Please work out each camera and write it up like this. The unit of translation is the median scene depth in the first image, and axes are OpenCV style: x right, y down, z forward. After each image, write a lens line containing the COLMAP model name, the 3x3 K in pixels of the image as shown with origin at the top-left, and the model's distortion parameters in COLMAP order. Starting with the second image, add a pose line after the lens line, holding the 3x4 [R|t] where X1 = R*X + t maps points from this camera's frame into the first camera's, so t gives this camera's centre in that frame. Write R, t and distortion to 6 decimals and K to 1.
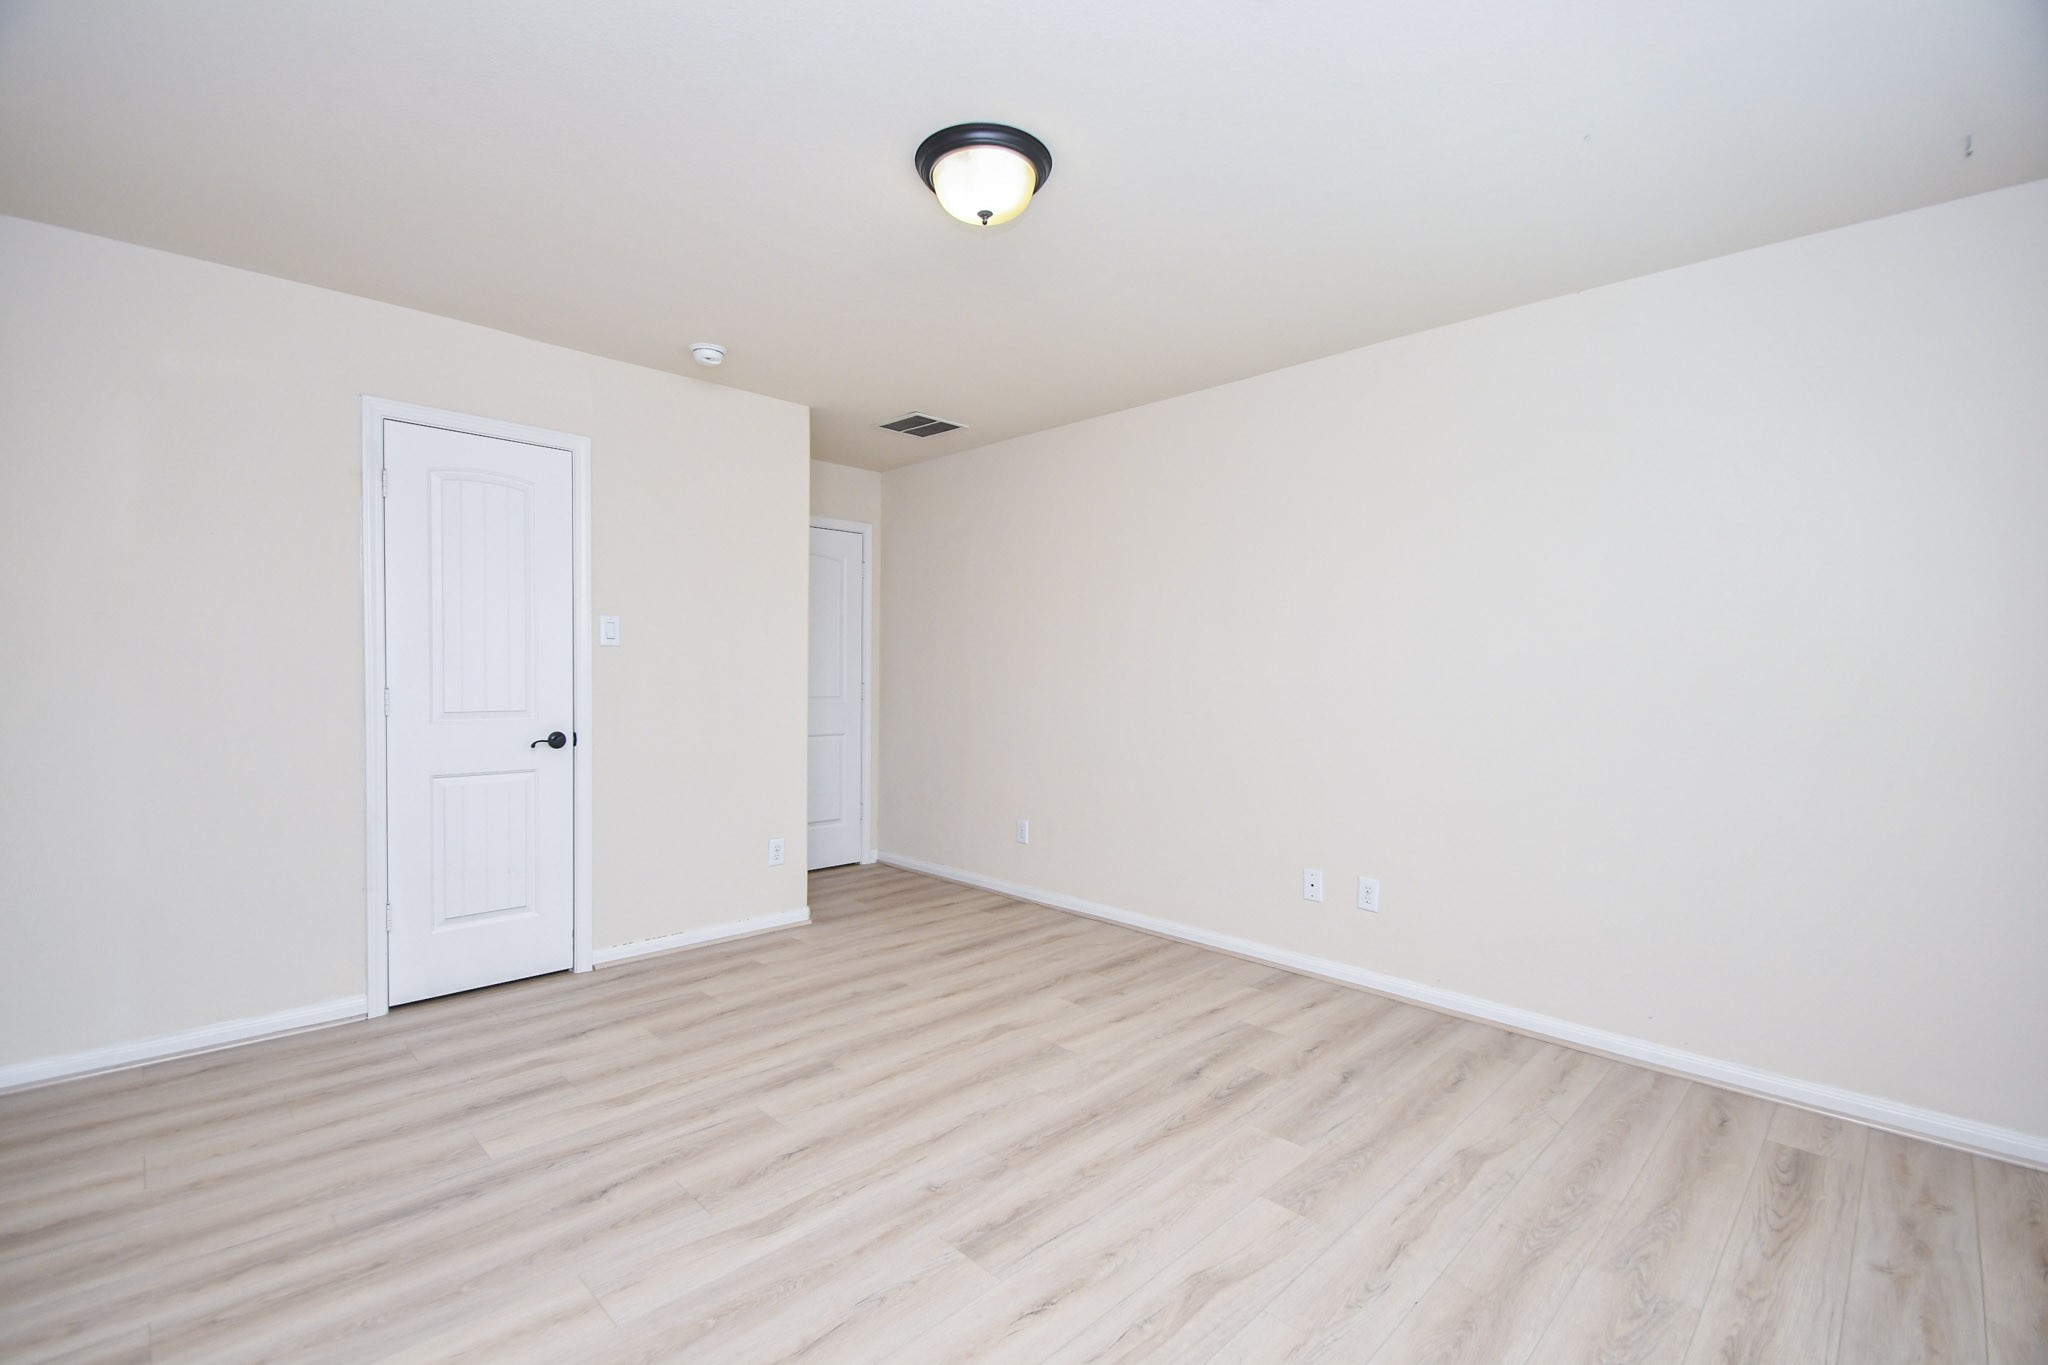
lens RADIAL K [[896.8, 0, 1005.0], [0, 896.8, 698.9], [0, 0, 1]] dist [0.018035, -0.017895]
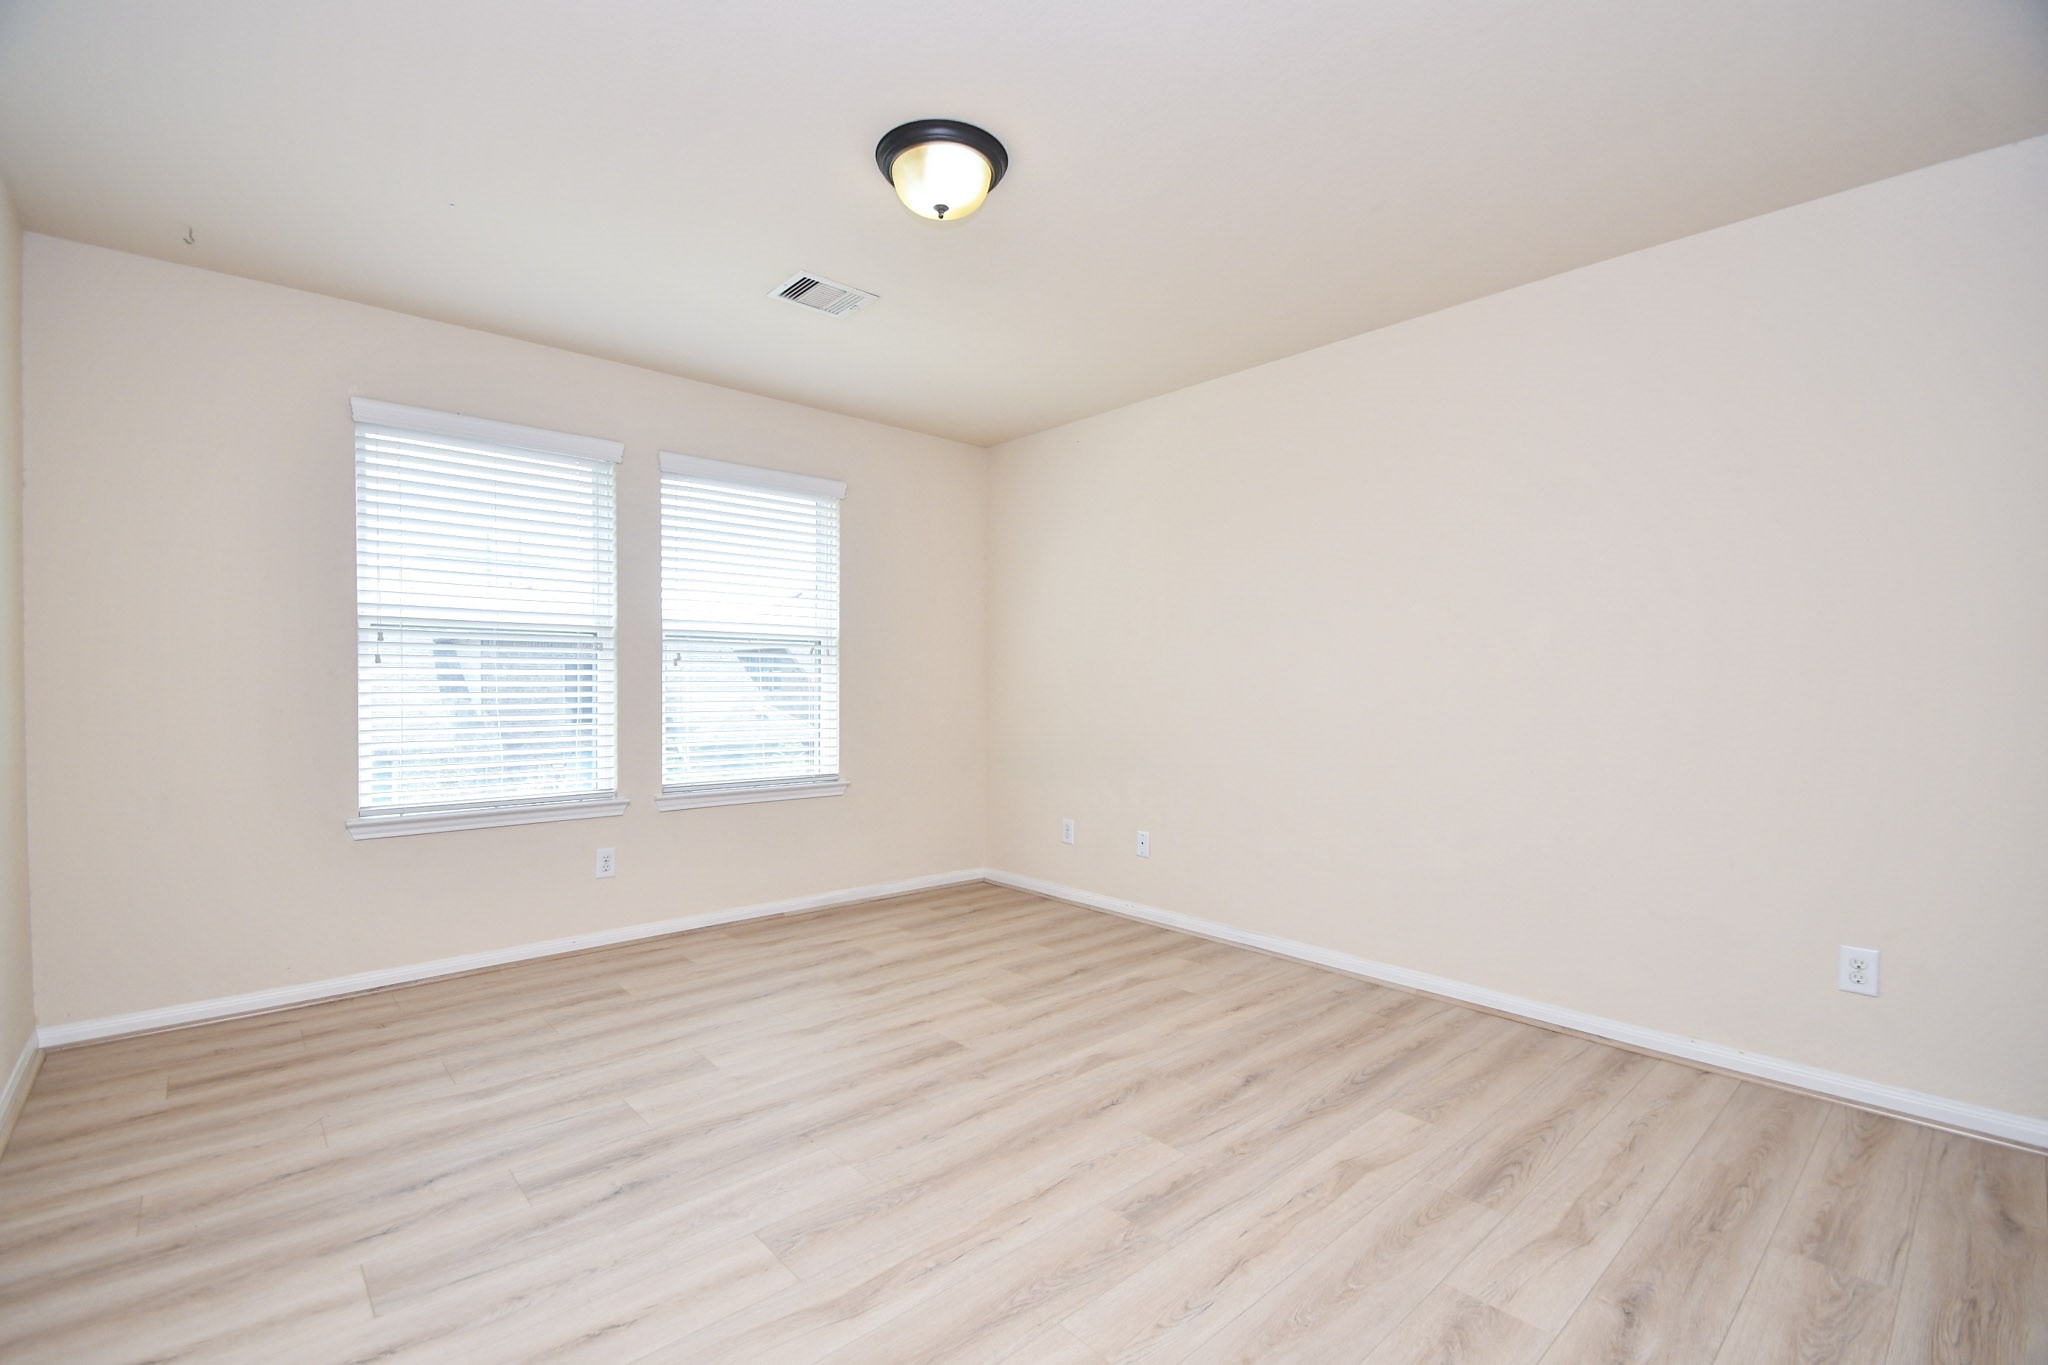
lens RADIAL K [[896.8, 0, 1005.0], [0, 896.8, 698.9], [0, 0, 1]] dist [0.018035, -0.017895]
pose [[-0.998780, -0.014508, 0.047210, -0.130928], [-0.012307, 0.998839, 0.046578, -0.020266], [-0.047831, 0.045941, -0.997798, 1.752763]]
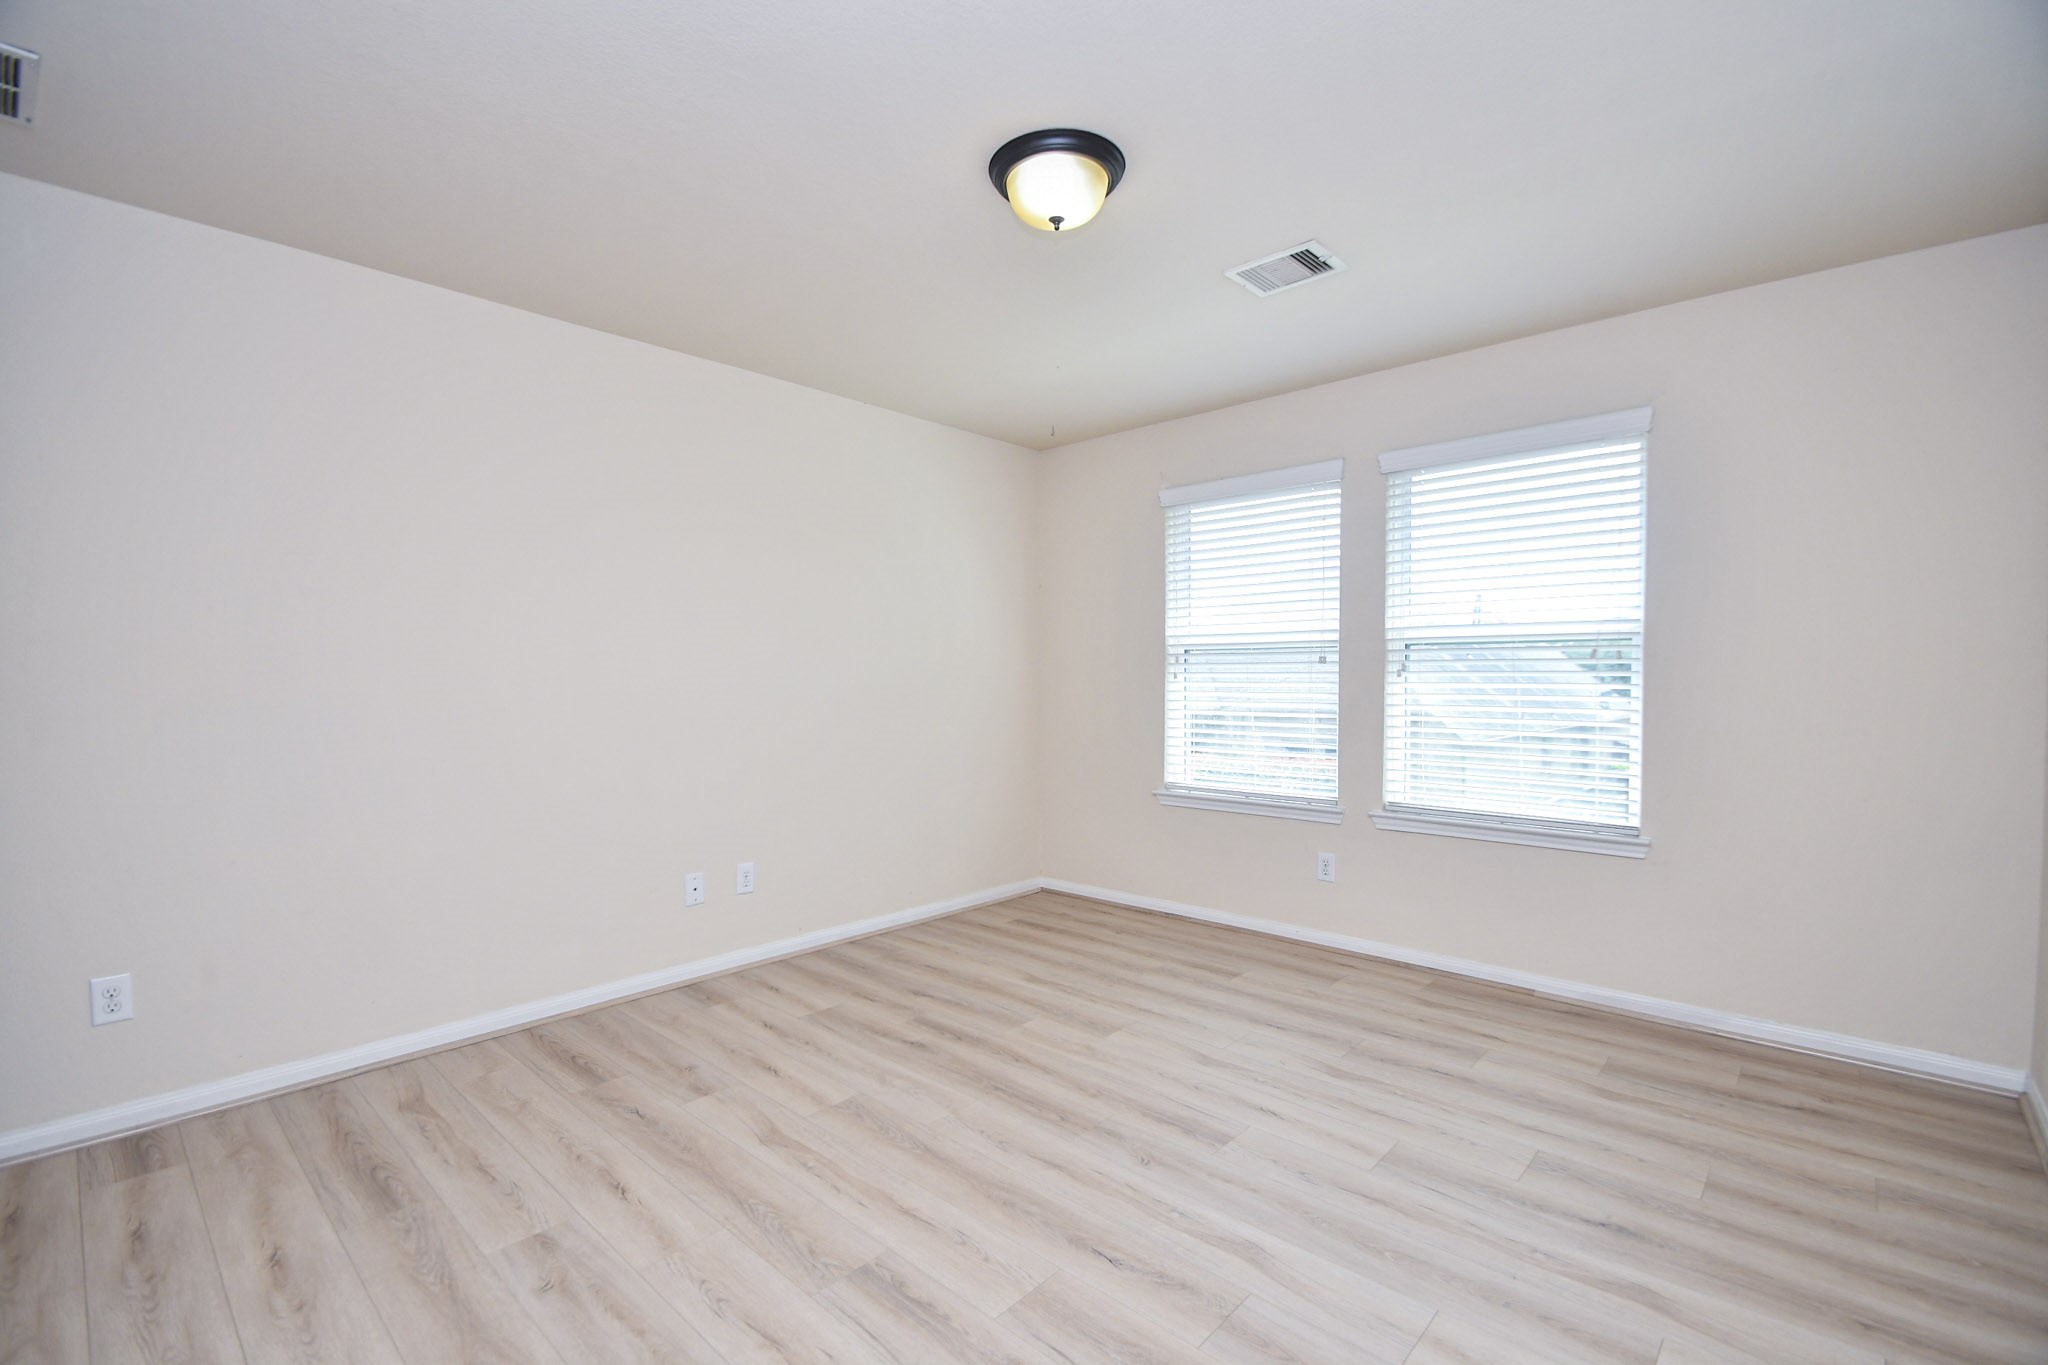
lens RADIAL K [[896.8, 0, 1005.0], [0, 896.8, 698.9], [0, 0, 1]] dist [0.018035, -0.017895]
pose [[-0.044208, -0.035711, 0.998384, -0.890200], [0.032809, 0.998770, 0.037177, -0.037001], [-0.998483, 0.034400, -0.042982, 0.952959]]
